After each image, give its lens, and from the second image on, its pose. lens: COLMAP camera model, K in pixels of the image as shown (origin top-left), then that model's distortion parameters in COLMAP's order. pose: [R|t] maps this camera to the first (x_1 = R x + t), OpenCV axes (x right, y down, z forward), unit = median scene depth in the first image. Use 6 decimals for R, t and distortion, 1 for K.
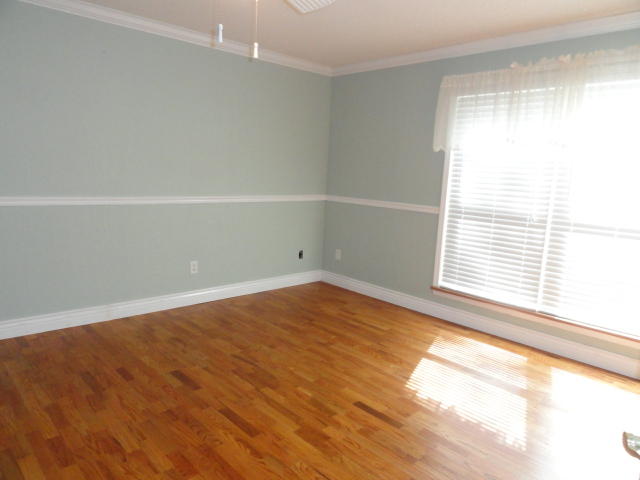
lens RADIAL K [[442.3, 0, 322.0], [0, 442.3, 239.4], [0, 0, 1]] dist [-0.006468, 0.000429]
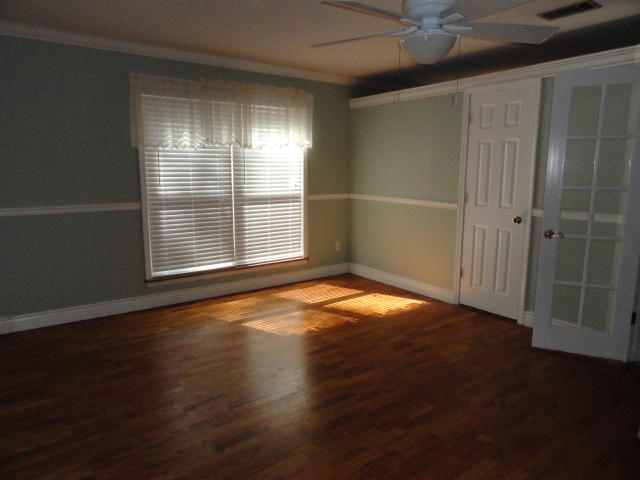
lens RADIAL K [[442.3, 0, 322.0], [0, 442.3, 239.7], [0, 0, 1]] dist [-0.006468, 0.000429]
pose [[0.134075, -0.220513, 0.966125, -0.754495], [0.150880, 0.968104, 0.200026, -0.145208], [-0.979418, 0.118951, 0.163069, 0.489046]]
